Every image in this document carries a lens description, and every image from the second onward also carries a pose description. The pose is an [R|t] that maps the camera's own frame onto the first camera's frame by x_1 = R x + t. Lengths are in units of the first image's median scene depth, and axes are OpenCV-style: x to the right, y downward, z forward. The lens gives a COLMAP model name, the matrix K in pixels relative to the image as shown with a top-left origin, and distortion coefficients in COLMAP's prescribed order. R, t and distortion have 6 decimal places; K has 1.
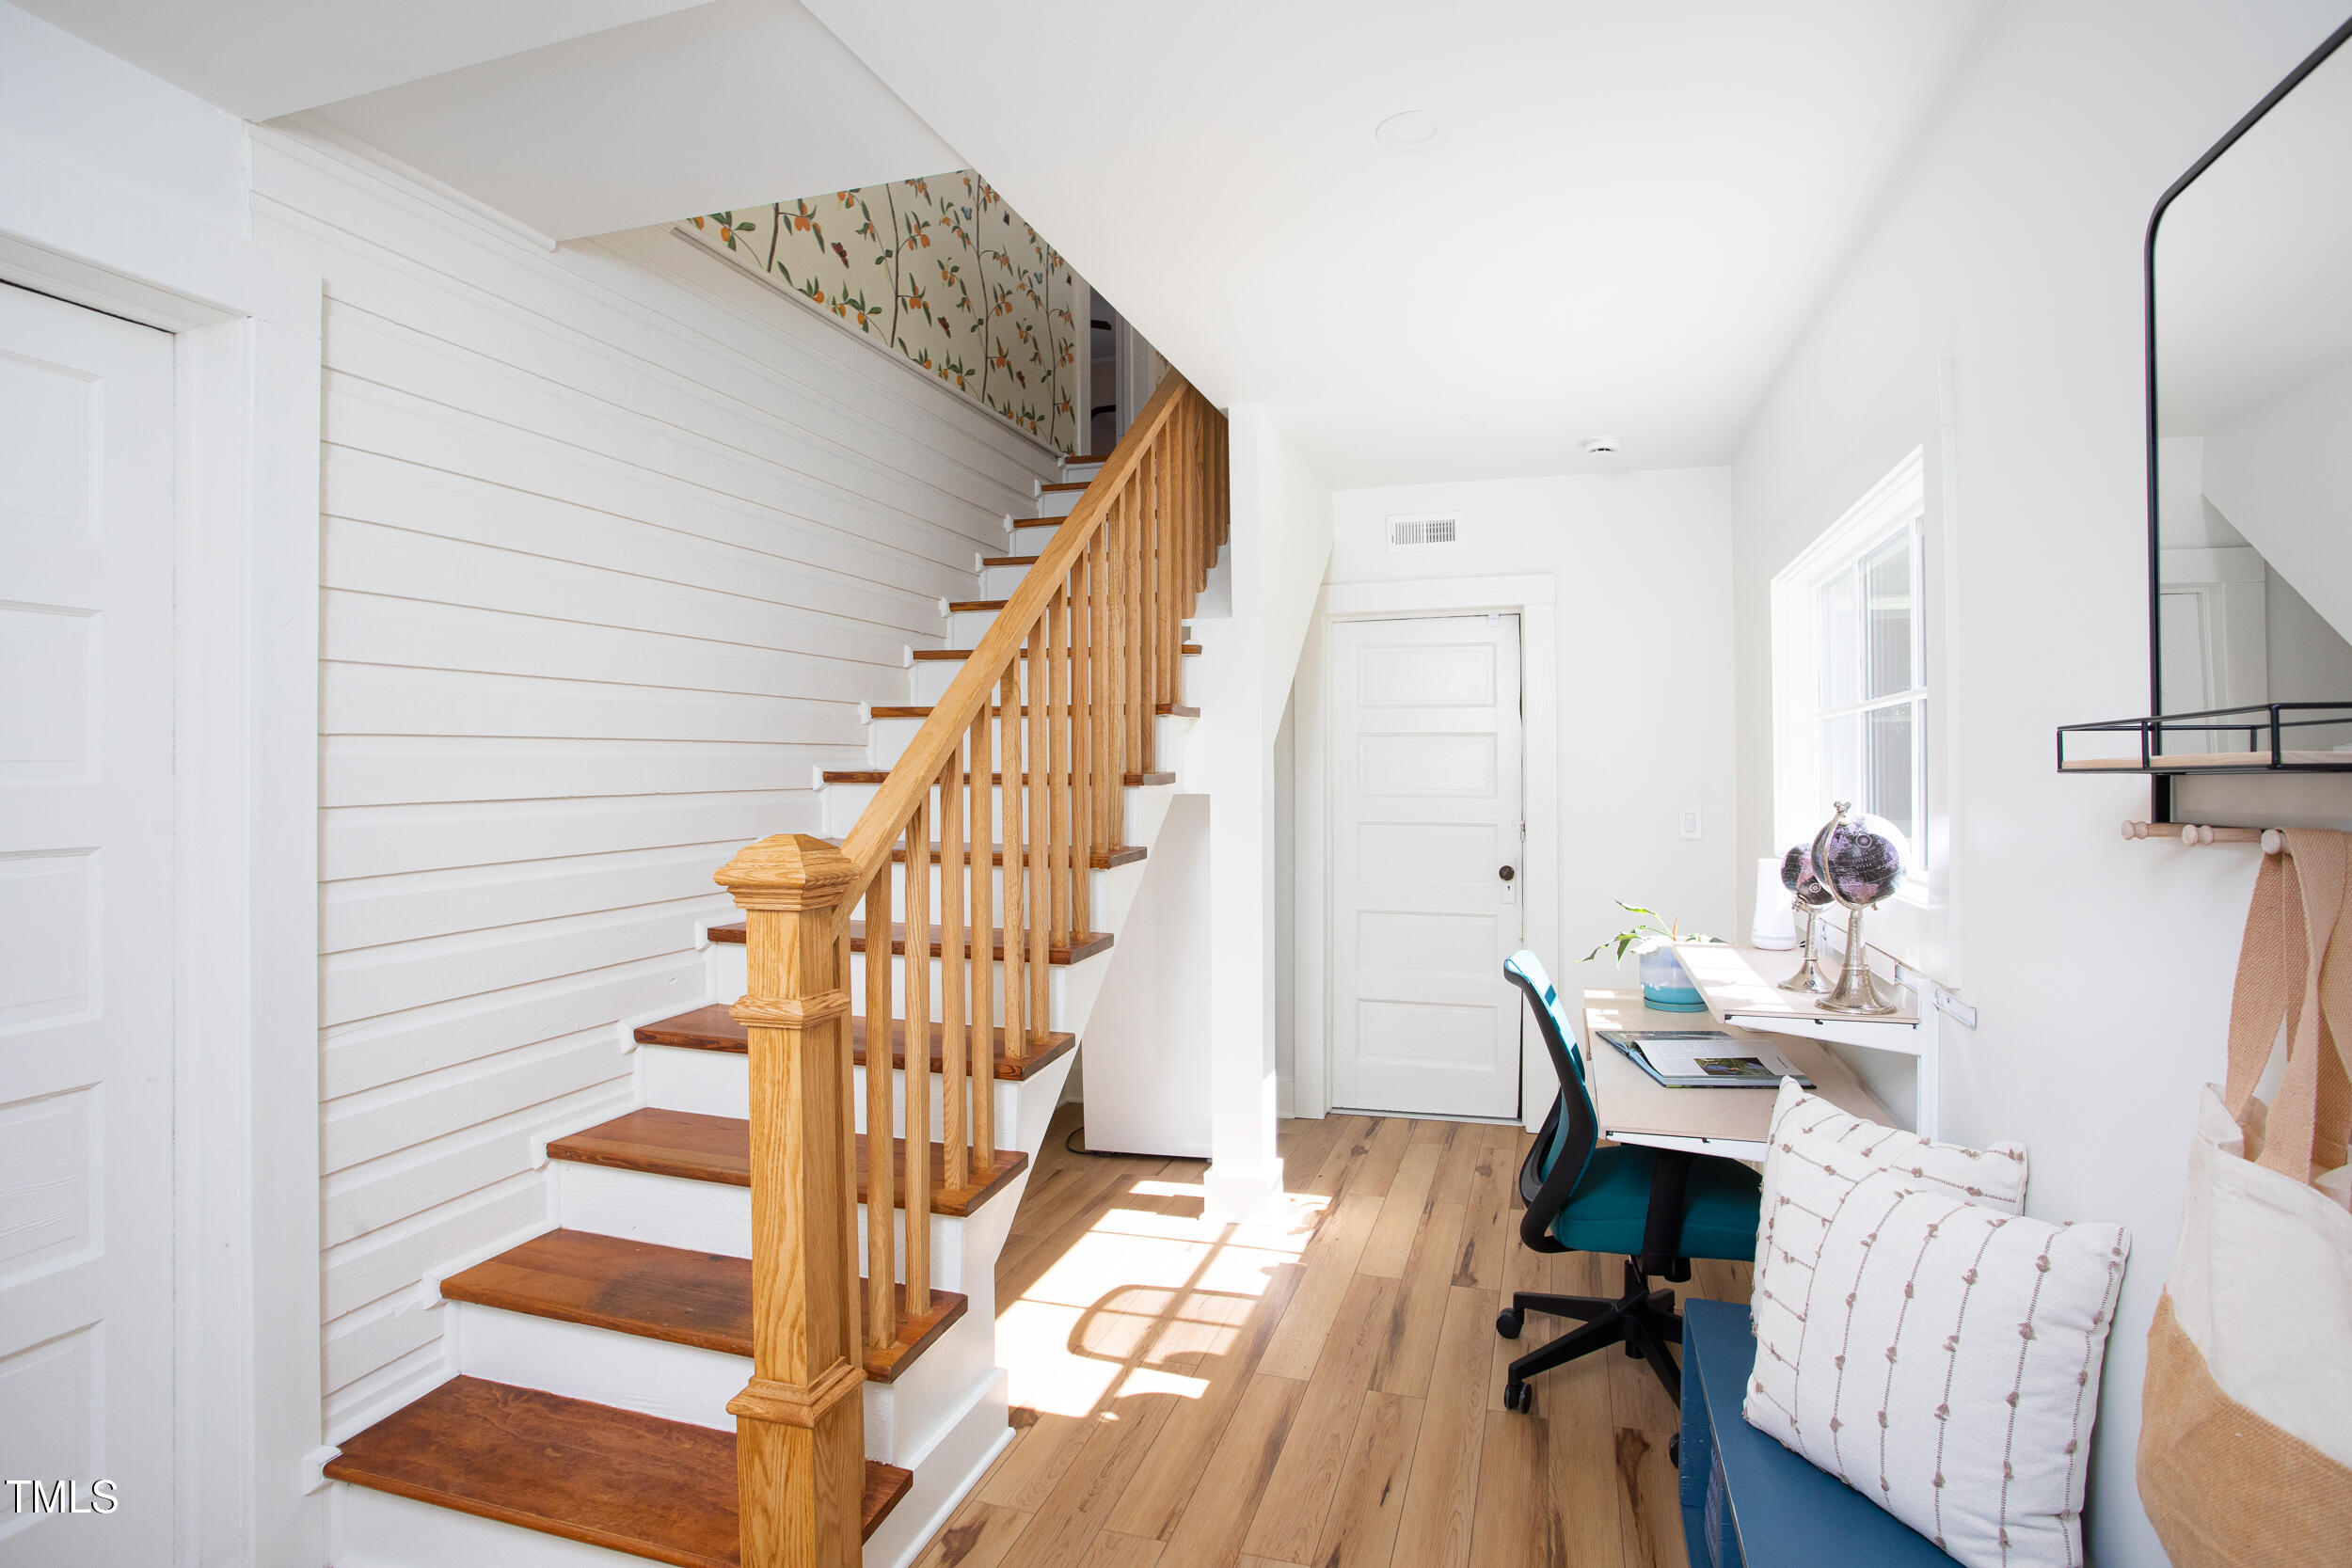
lens RADIAL K [[1210.9, 0, 1176.0], [0, 1210.9, 784.0], [0, 0, 1]] dist [-0.082410, 0.045536]
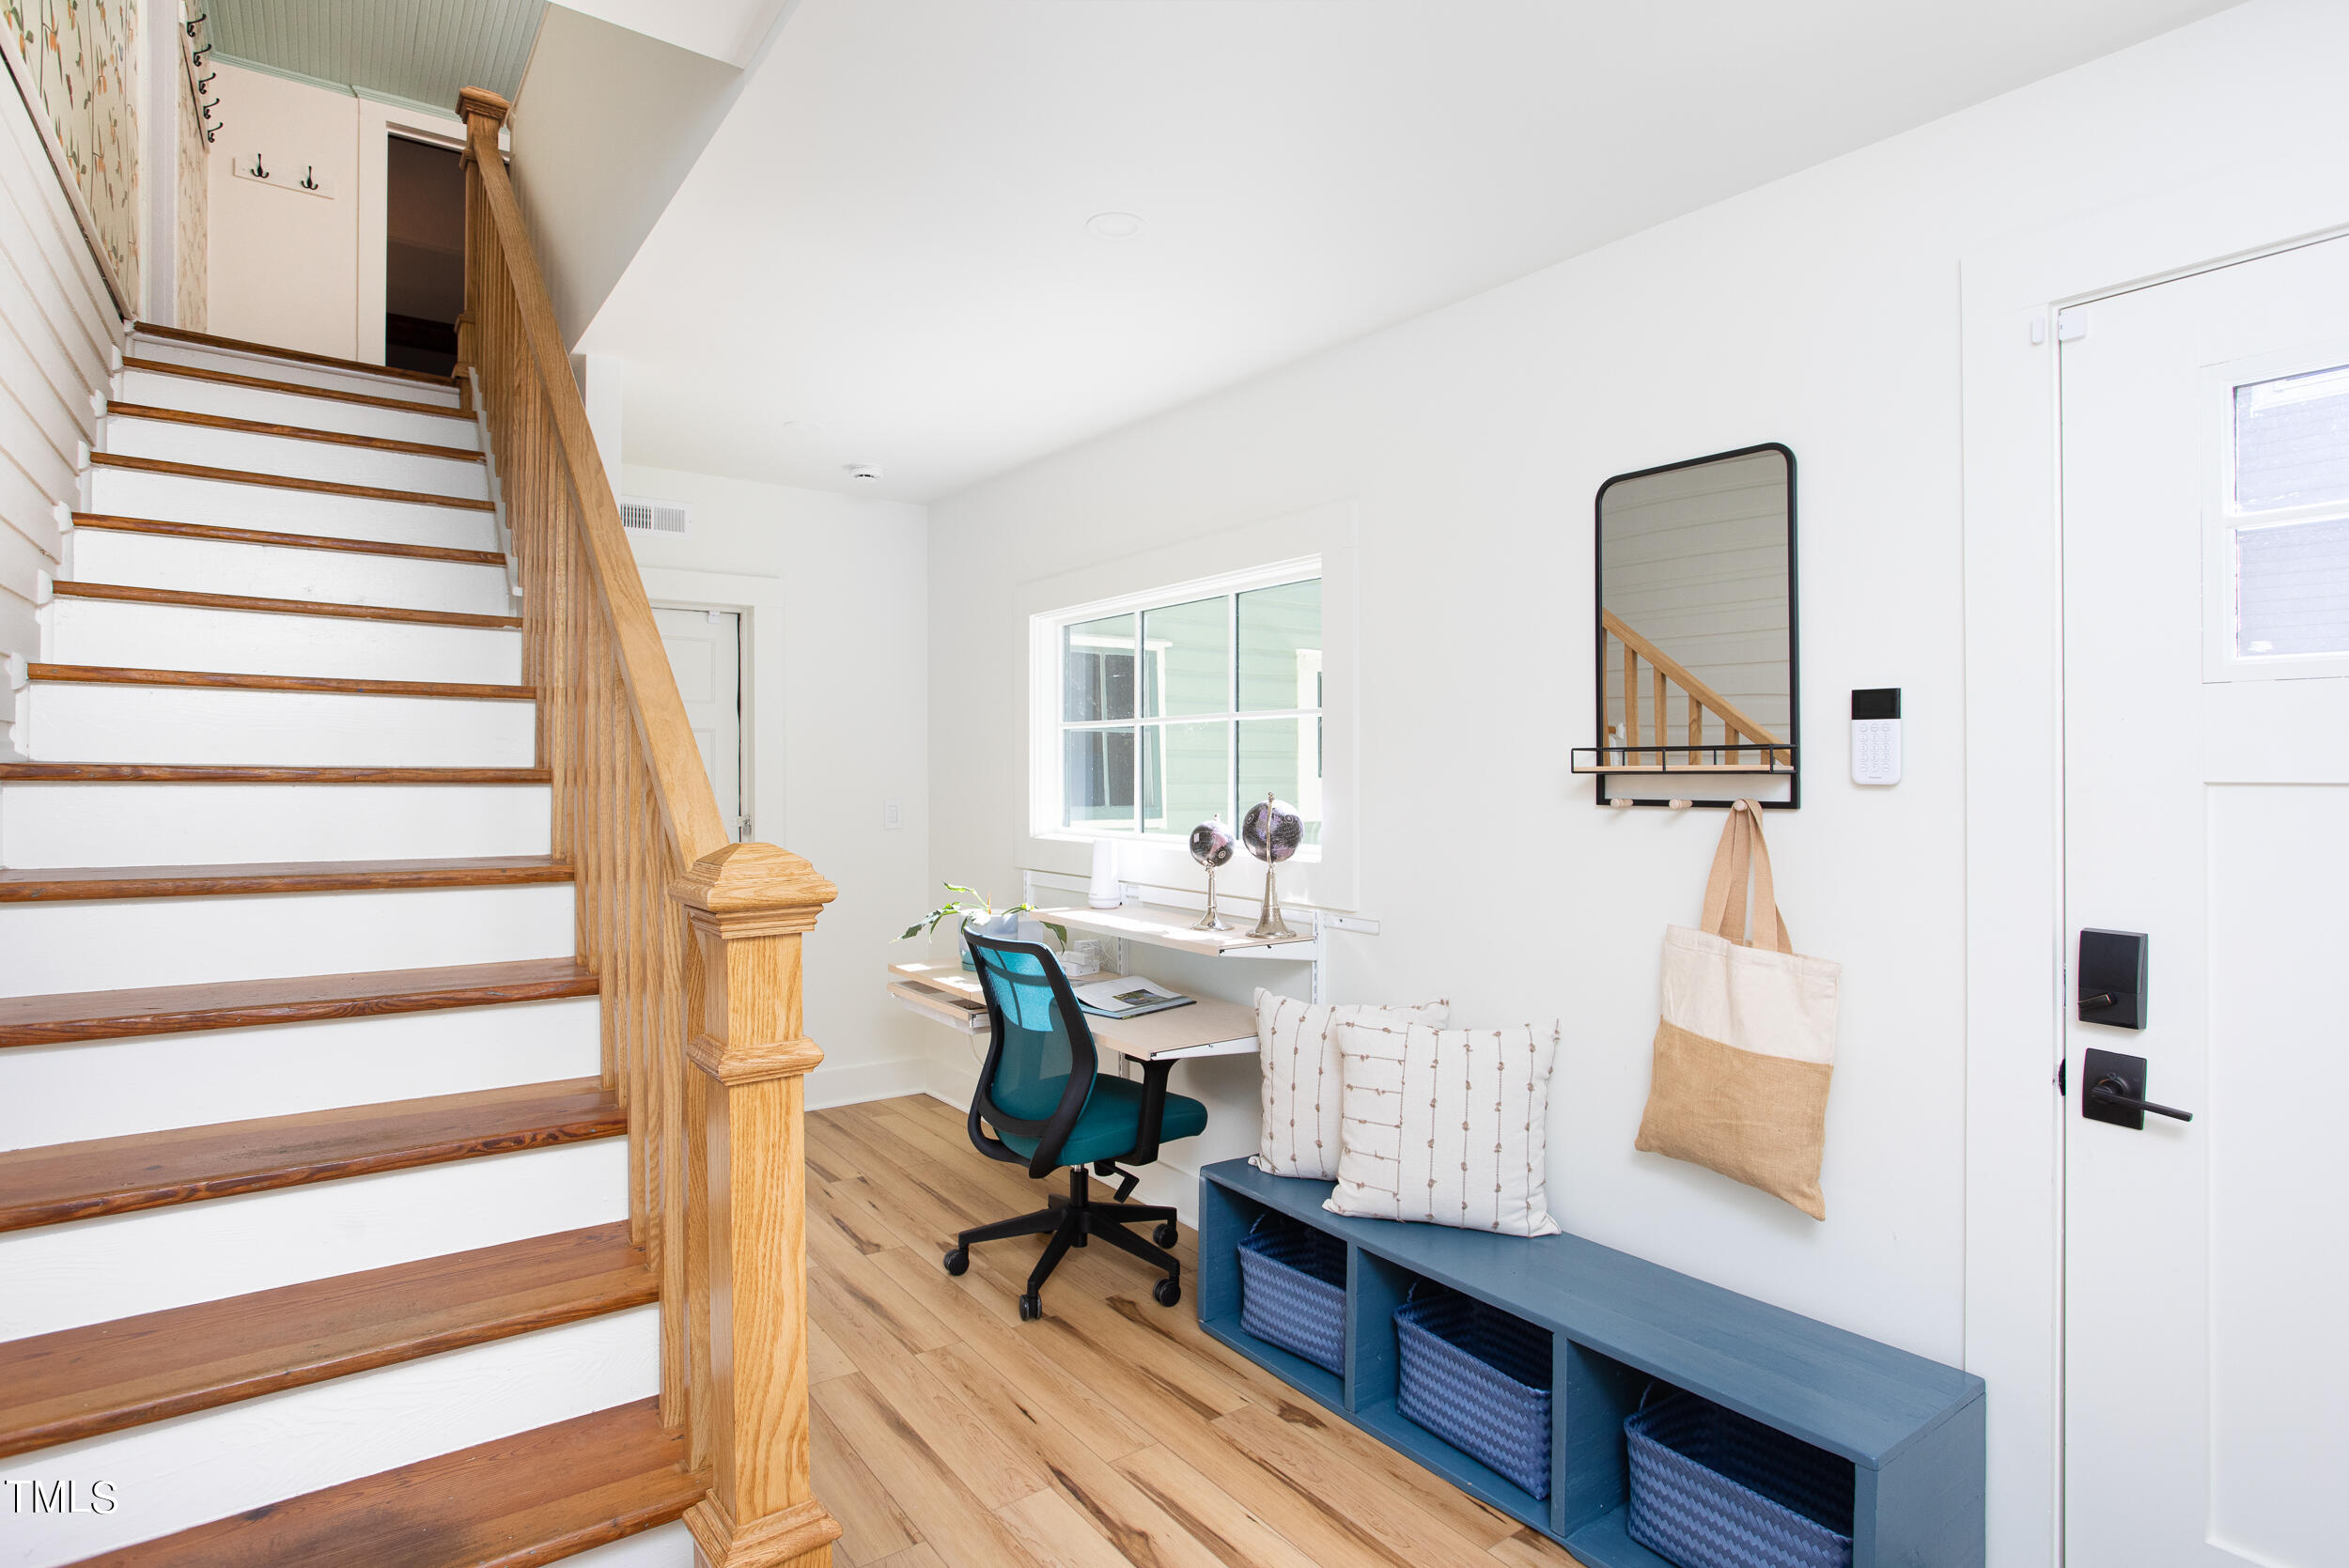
lens RADIAL K [[1185.4, 0, 1174.5], [0, 1185.4, 784.0], [0, 0, 1]] dist [-0.034693, 0.000305]
pose [[0.586076, -0.003901, 0.810247, -0.681270], [0.001574, 0.999992, 0.003676, -0.000687], [-0.810255, -0.000879, 0.586078, 0.251323]]
